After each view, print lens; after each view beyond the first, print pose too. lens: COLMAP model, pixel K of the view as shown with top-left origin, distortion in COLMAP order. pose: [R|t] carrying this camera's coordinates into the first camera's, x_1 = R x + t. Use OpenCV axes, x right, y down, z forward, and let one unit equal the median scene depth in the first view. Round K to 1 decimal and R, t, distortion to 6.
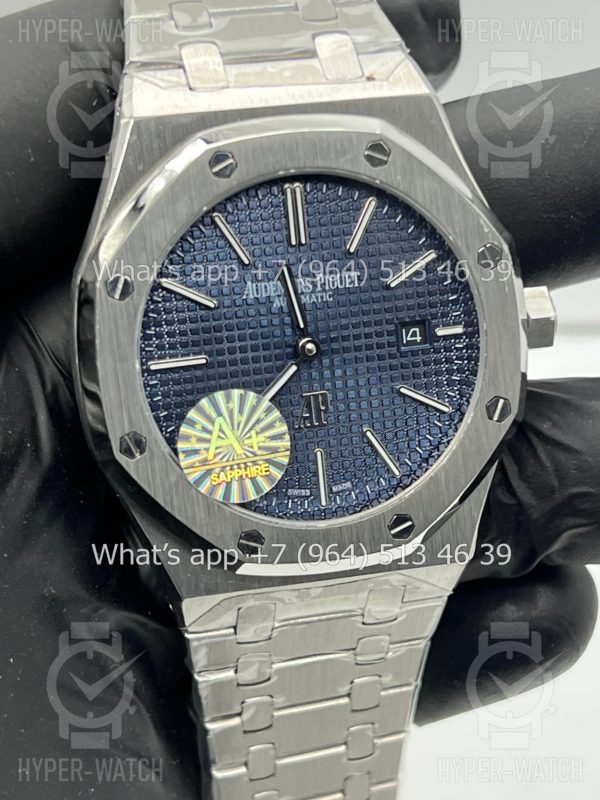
lens RADIAL K [[1871.5, 0, 308.2], [0, 1871.5, 404.0], [0, 0, 1]] dist [0.224666, 0.000000]
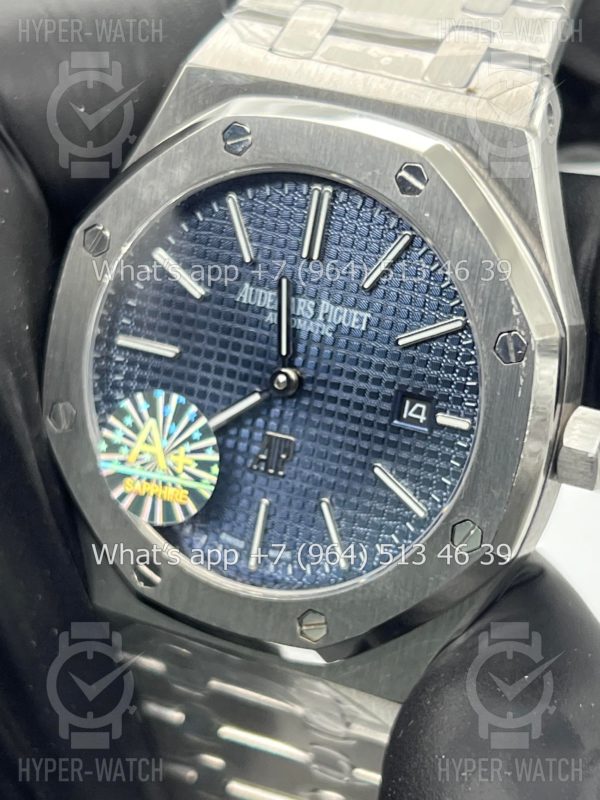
lens RADIAL K [[1871.5, 0, 292.6], [0, 1871.5, 391.6], [0, 0, 1]] dist [0.224666, 0.000000]
pose [[0.774027, 0.326336, -0.542574, 0.455089], [-0.328109, 0.939638, 0.097079, -0.107218], [0.541504, 0.102882, 0.834380, 0.308323]]
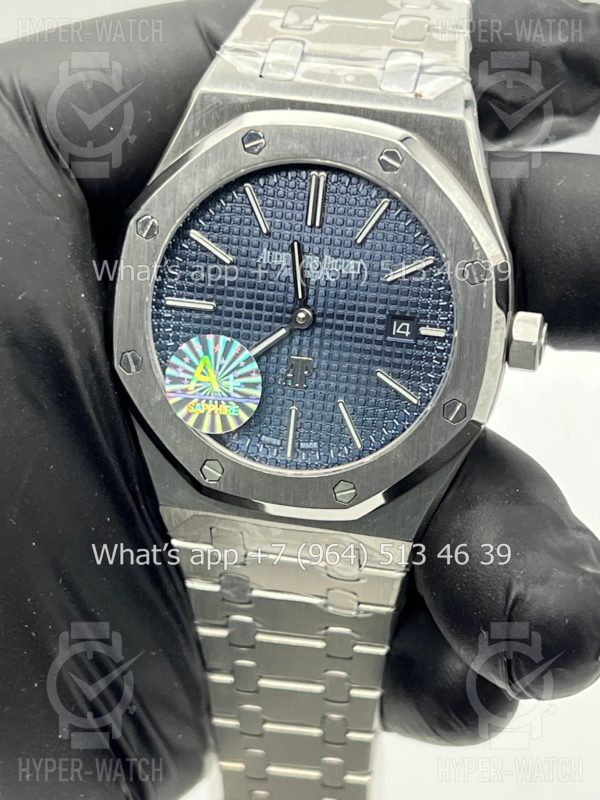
lens RADIAL K [[1871.5, 0, 298.1], [0, 1871.5, 403.5], [0, 0, 1]] dist [0.224666, 0.000000]
pose [[0.900466, 0.234472, -0.366312, 0.424588], [-0.238627, 0.970494, 0.034608, -0.017852], [0.363618, 0.056248, 0.929848, -0.051364]]
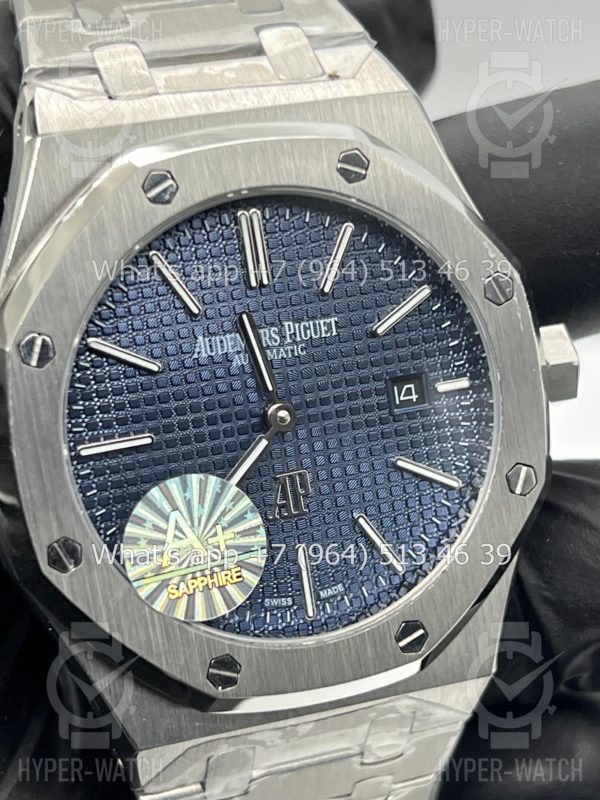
lens RADIAL K [[1871.5, 0, 294.1], [0, 1871.5, 403.5], [0, 0, 1]] dist [0.224666, 0.000000]
pose [[0.995618, -0.061585, 0.070375, -0.048864], [0.065727, 0.996142, -0.058140, 0.010772], [-0.066523, 0.062511, 0.995825, 0.217081]]
